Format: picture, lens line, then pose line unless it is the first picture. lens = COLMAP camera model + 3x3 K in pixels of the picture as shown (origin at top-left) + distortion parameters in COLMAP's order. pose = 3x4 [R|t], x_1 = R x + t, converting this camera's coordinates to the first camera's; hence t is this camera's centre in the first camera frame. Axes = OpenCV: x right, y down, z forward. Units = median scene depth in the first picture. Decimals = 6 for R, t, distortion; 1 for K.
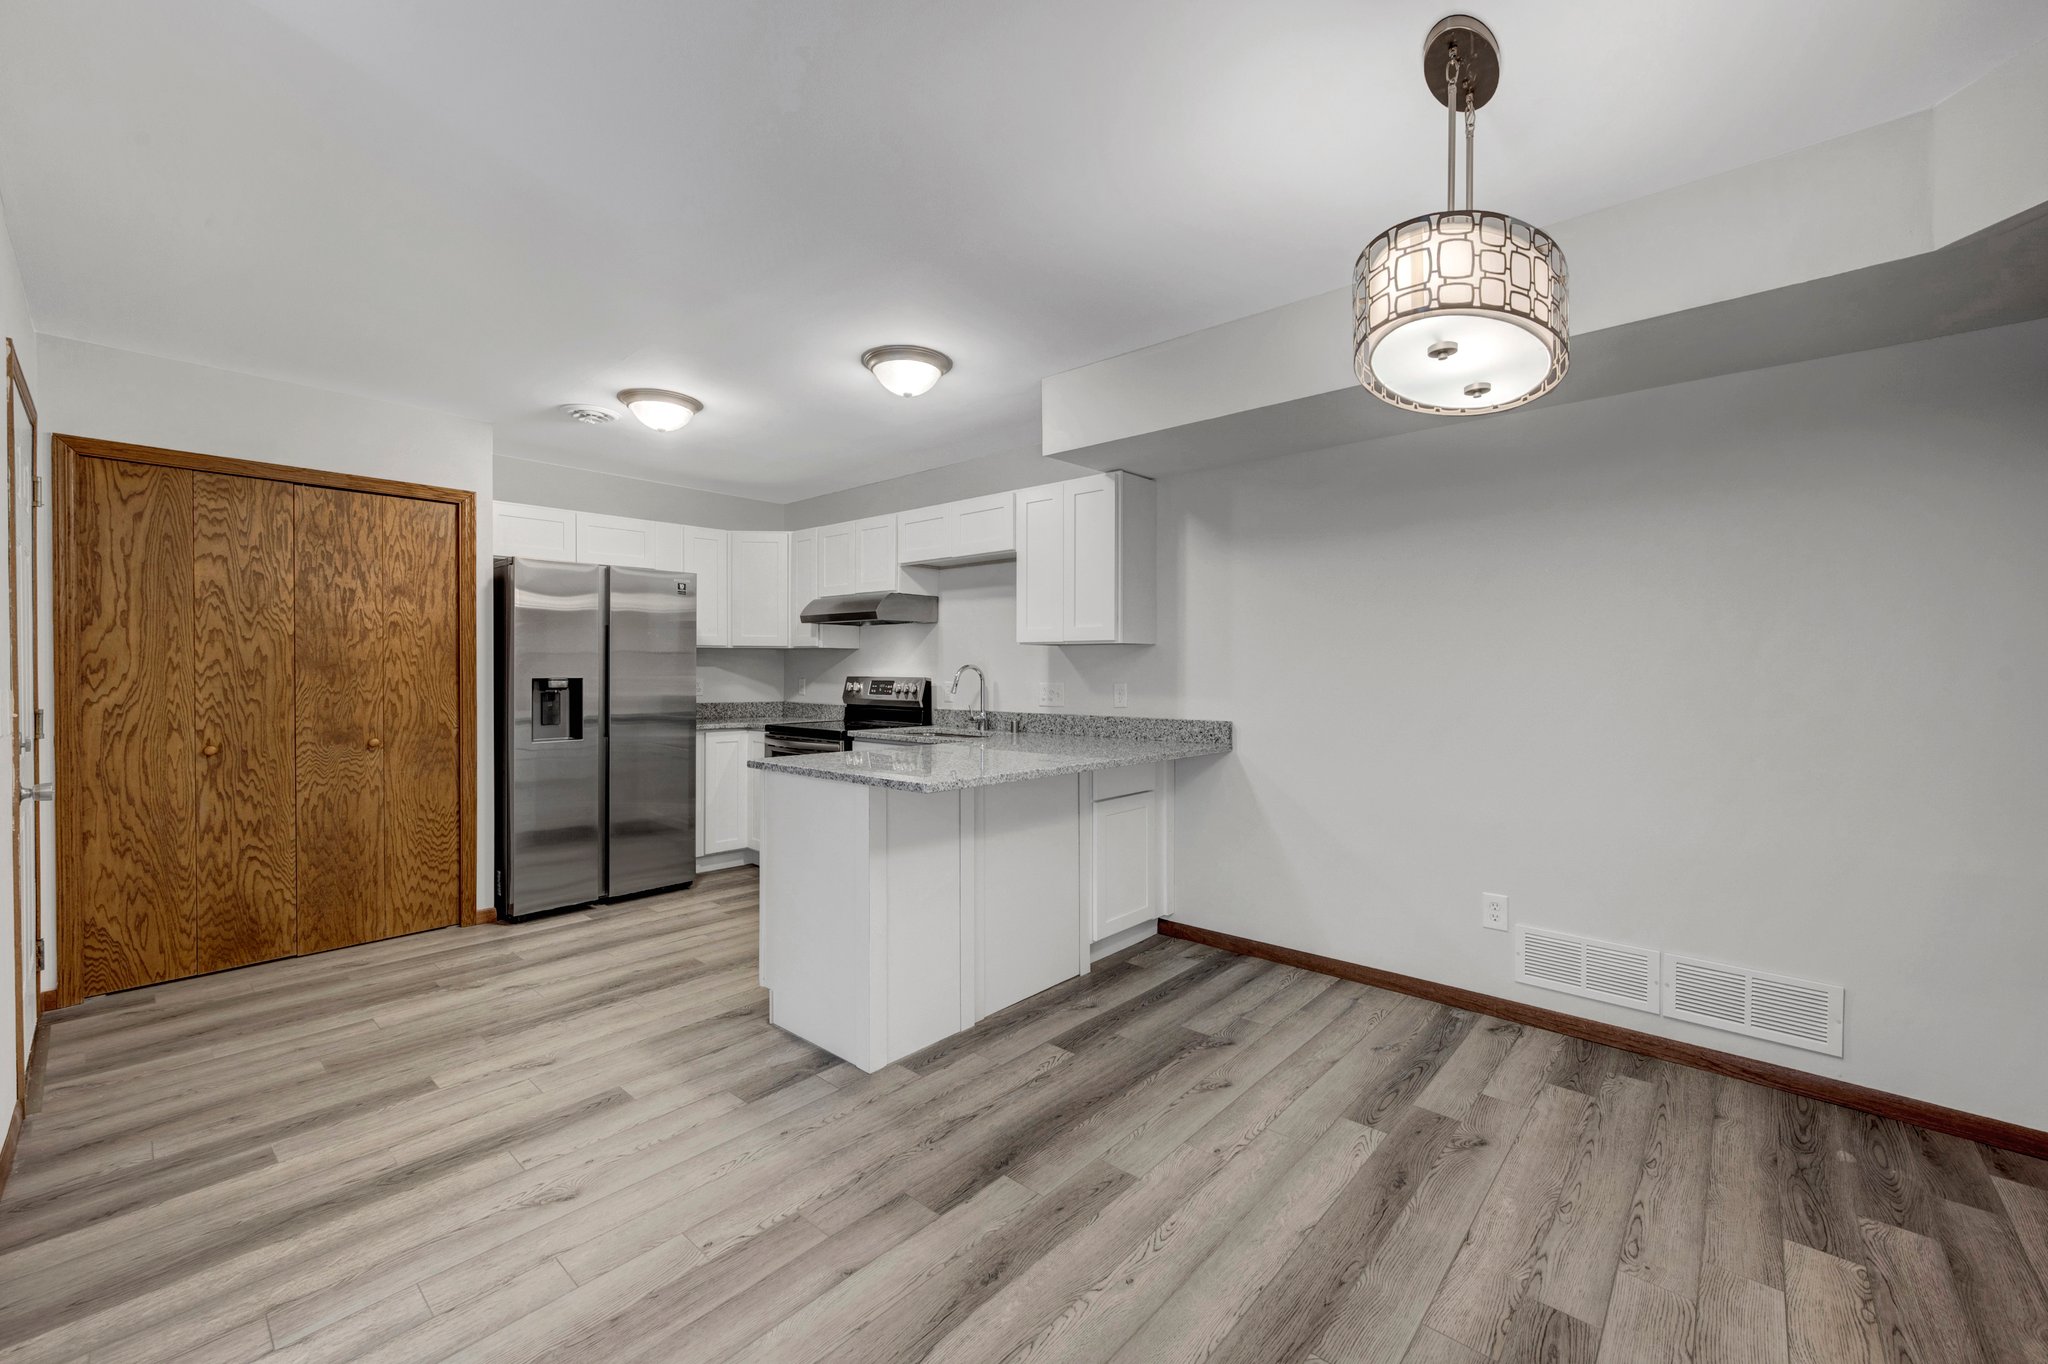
lens RADIAL K [[816.9, 0, 1010.8], [0, 816.9, 676.1], [0, 0, 1]] dist [-0.000554, 0.000108]
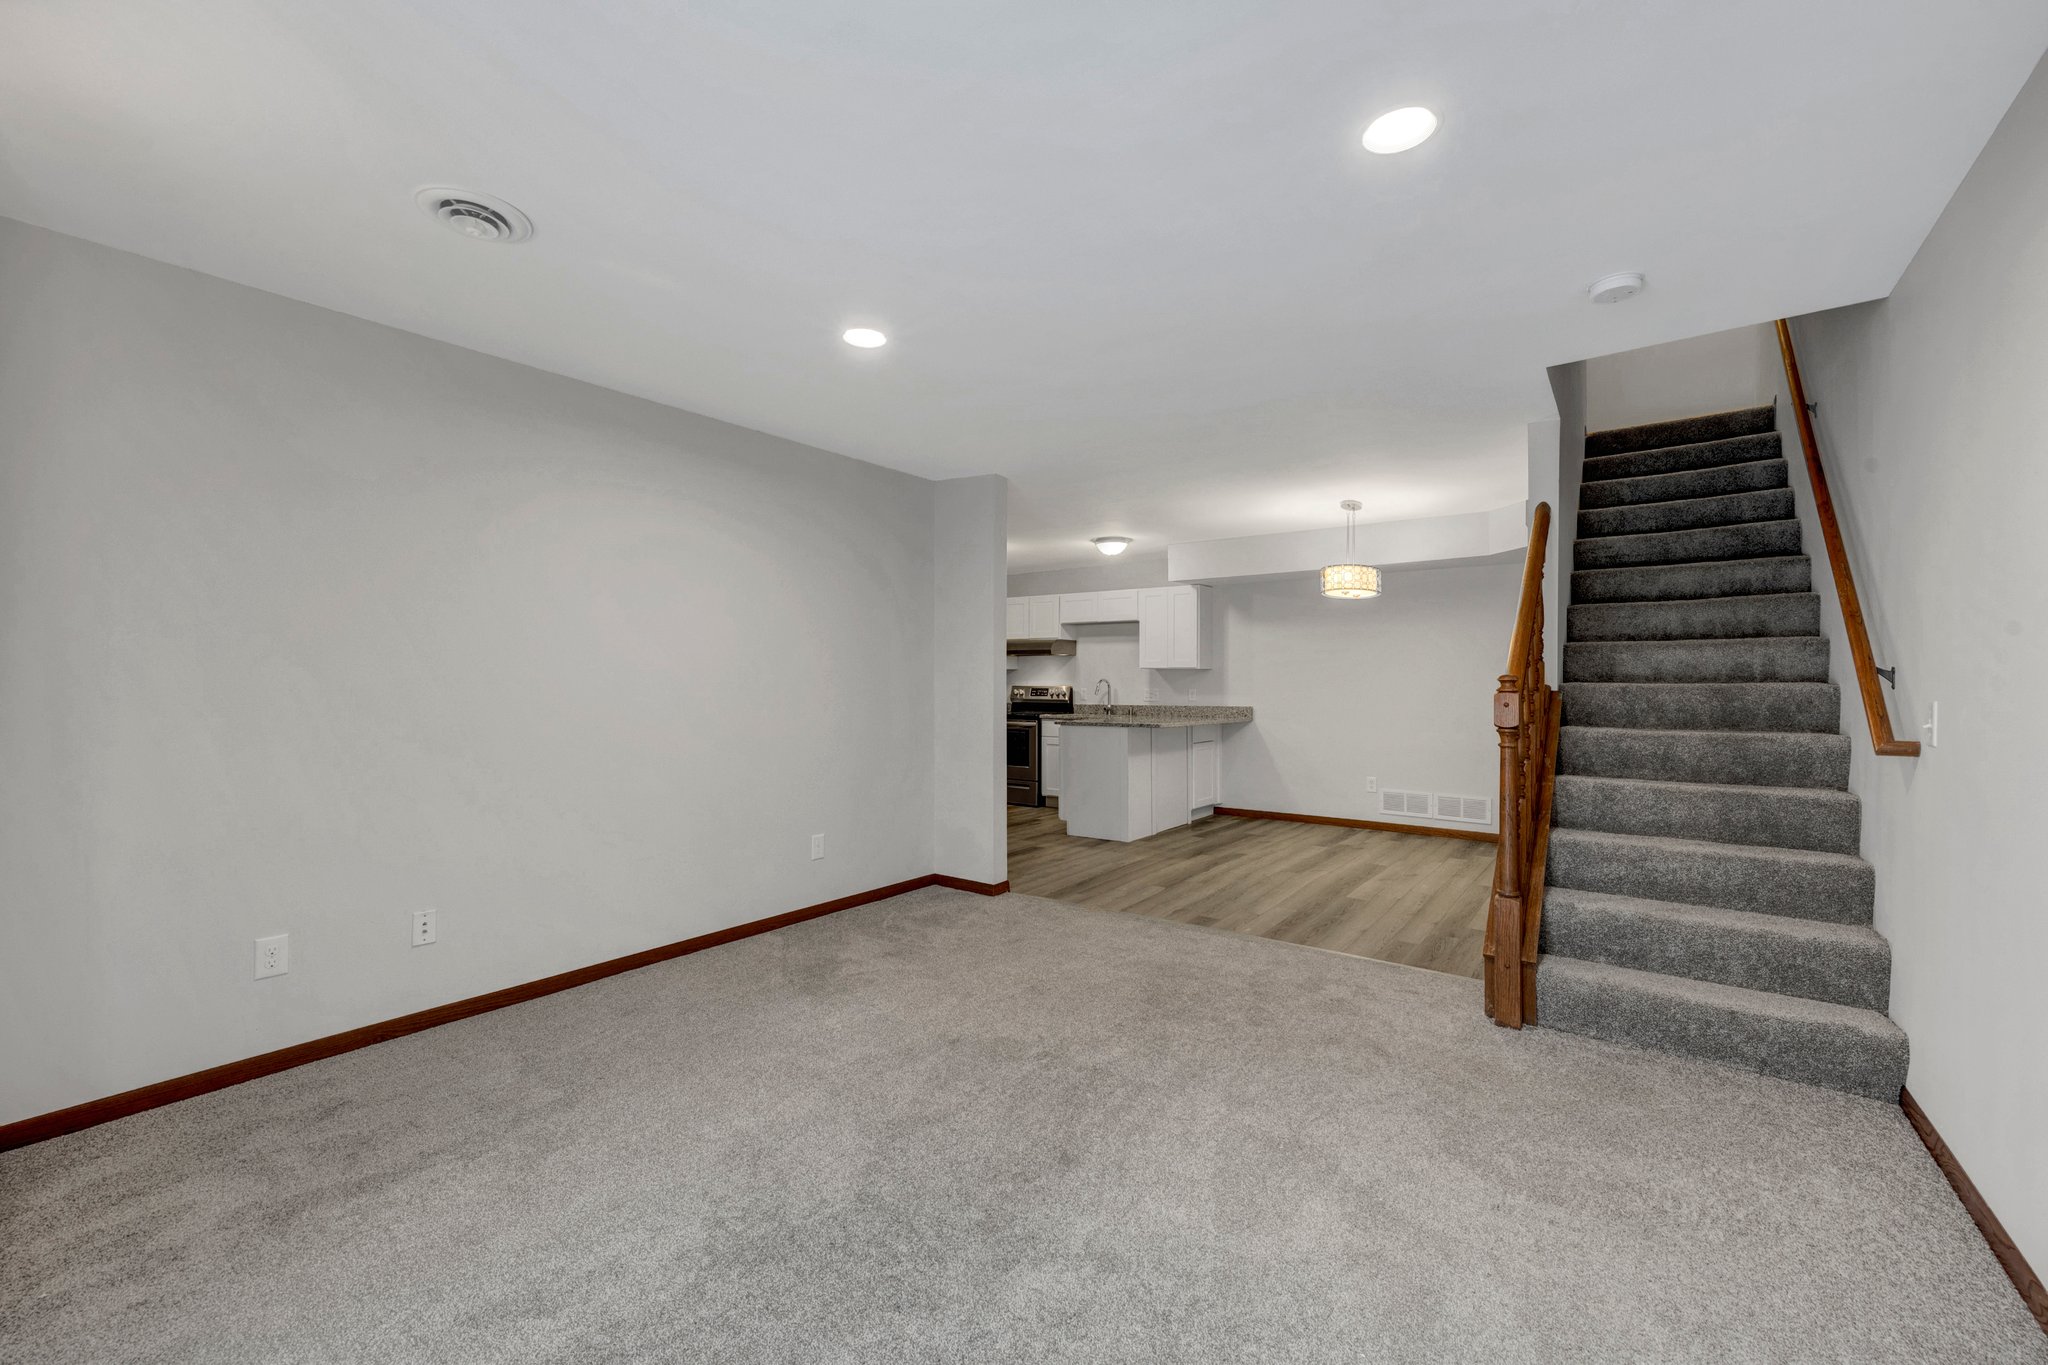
lens RADIAL K [[829.0, 0, 998.4], [0, 829.0, 684.5], [0, 0, 1]] dist [-0.000187, 0.000011]
pose [[0.997448, 0.002760, 0.071342, -0.460485], [-0.002078, 0.999951, -0.009629, 0.018287], [-0.071365, 0.009456, 0.997405, -0.925240]]
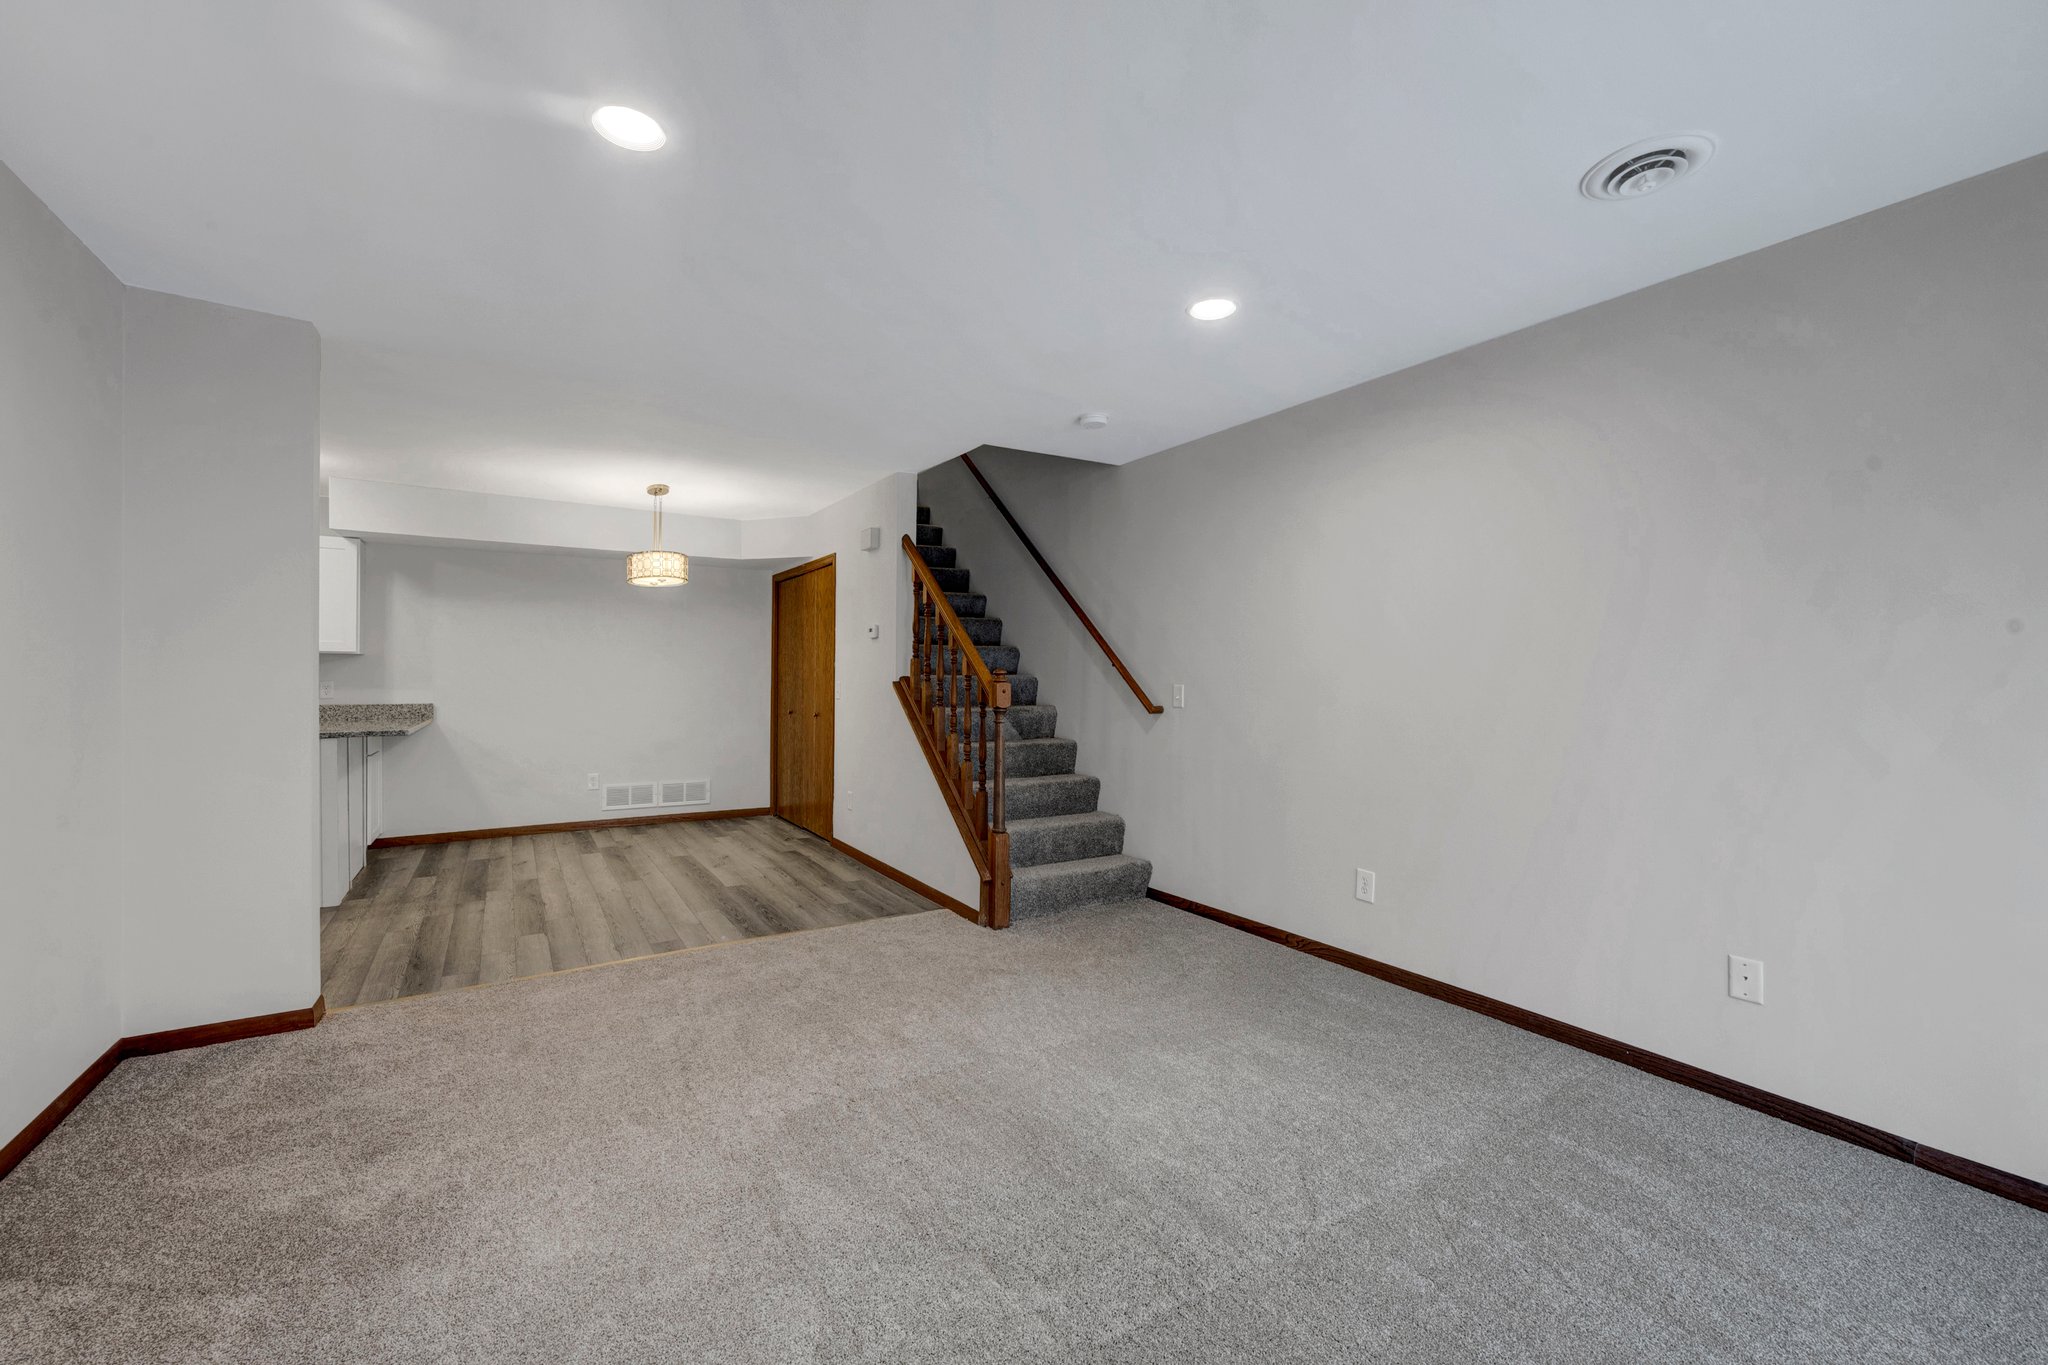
lens RADIAL K [[836.4, 0, 1032.2], [0, 836.4, 681.3], [0, 0, 1]] dist [0.001183, 0.000114]
pose [[0.269999, -0.003559, 0.962854, -0.903650], [0.007431, 0.999971, 0.001612, 0.015120], [-0.962832, 0.006720, 0.270017, -0.541005]]
